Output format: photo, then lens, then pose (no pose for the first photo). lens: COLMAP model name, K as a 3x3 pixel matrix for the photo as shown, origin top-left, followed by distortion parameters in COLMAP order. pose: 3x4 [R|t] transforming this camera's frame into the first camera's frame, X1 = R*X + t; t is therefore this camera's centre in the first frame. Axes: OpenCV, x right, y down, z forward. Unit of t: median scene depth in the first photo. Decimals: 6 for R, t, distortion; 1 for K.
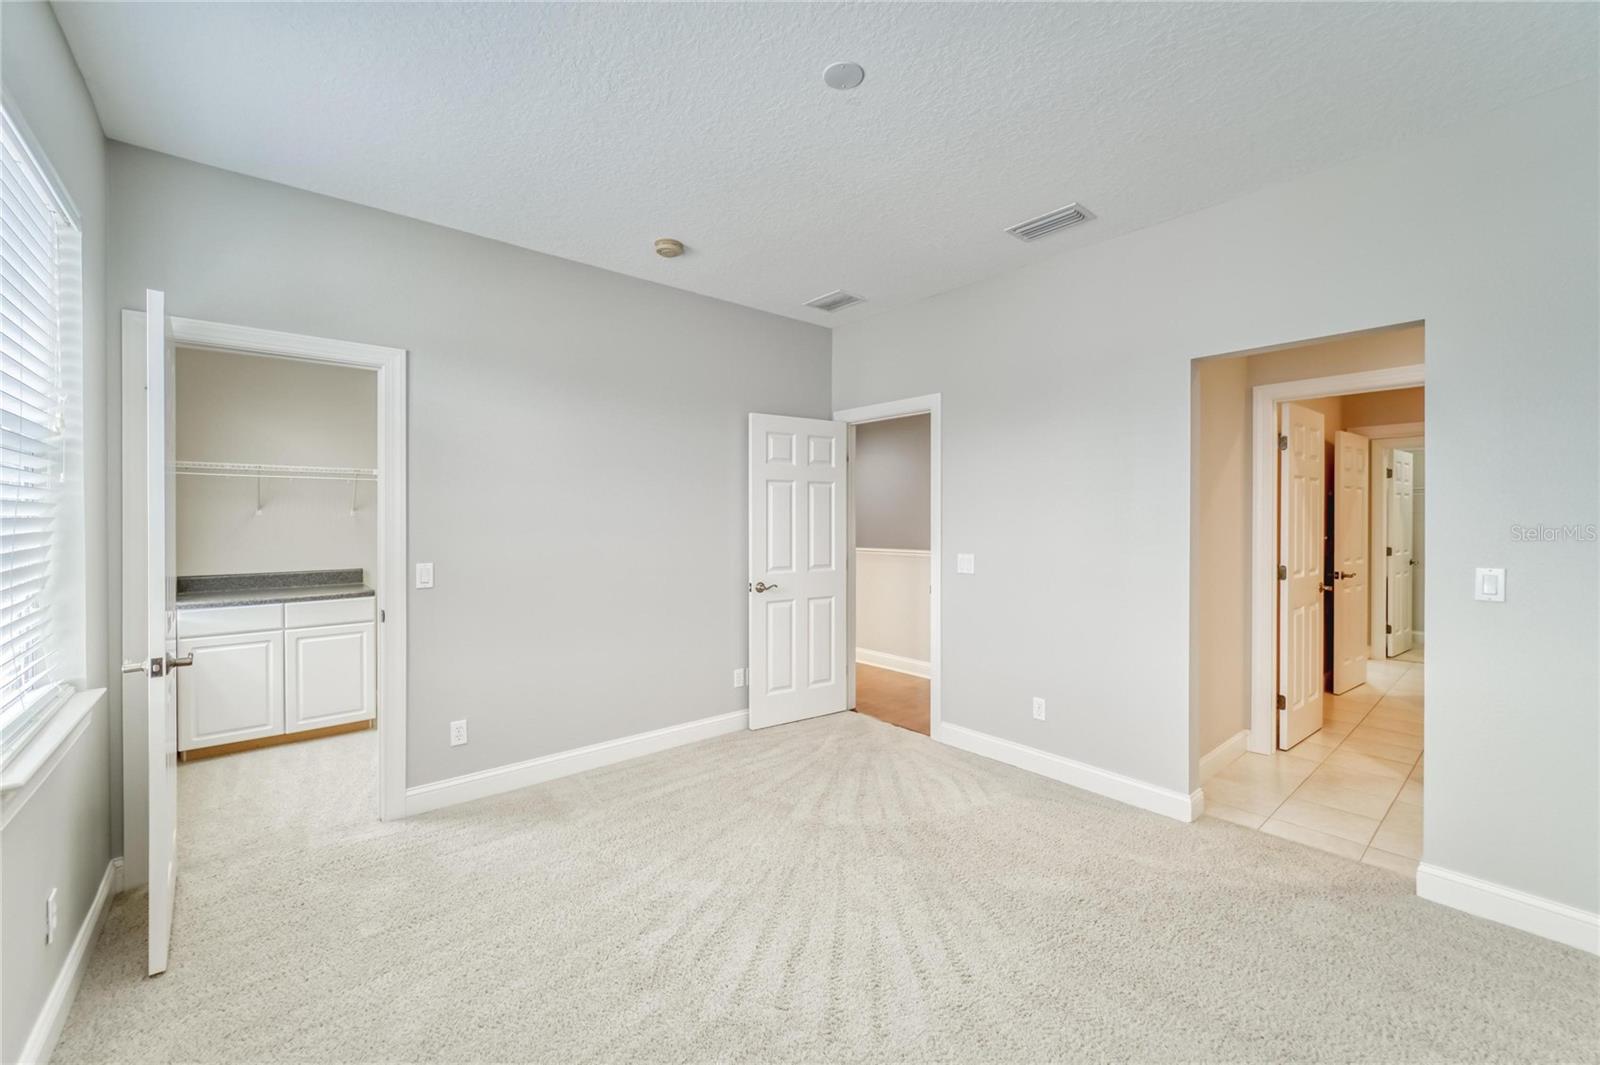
lens RADIAL K [[636.6, 0, 790.0], [0, 636.6, 520.9], [0, 0, 1]] dist [-0.003252, 0.000668]
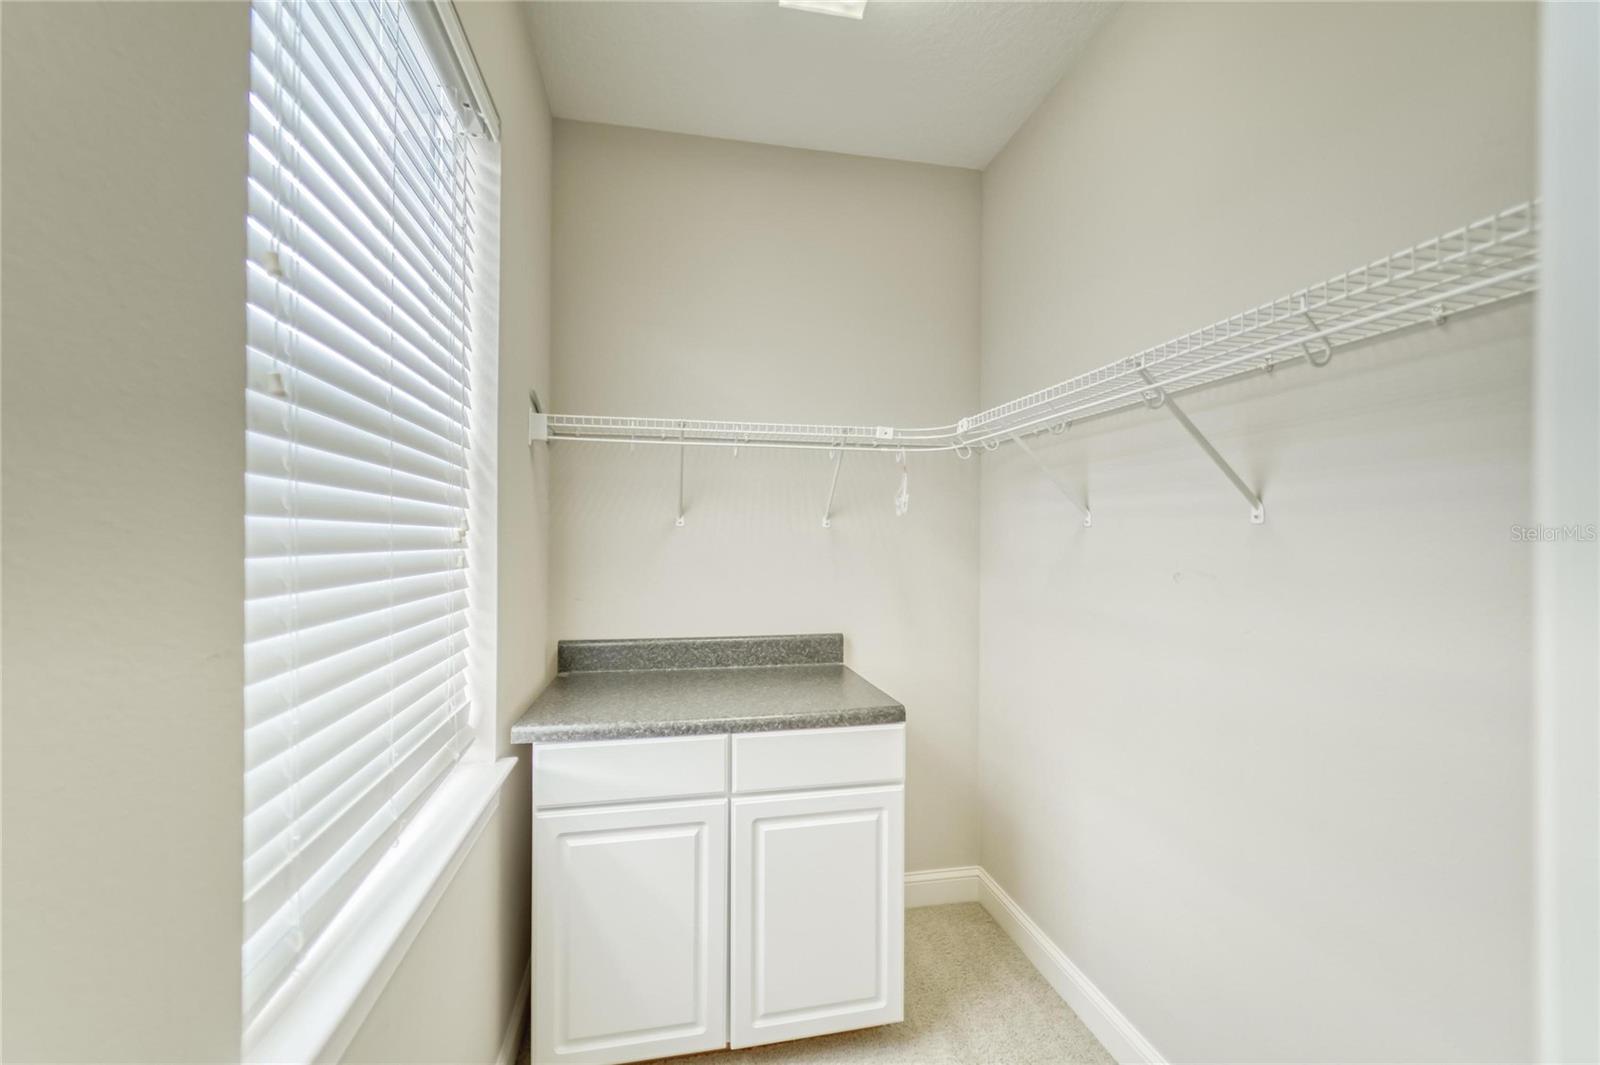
lens RADIAL K [[636.6, 0, 799.5], [0, 636.6, 528.9], [0, 0, 1]] dist [-0.003252, 0.000668]
pose [[0.881454, -0.005339, -0.472239, -0.548944], [-0.006186, 0.999720, -0.022849, 0.004830], [0.472229, 0.023062, 0.881174, 0.639071]]
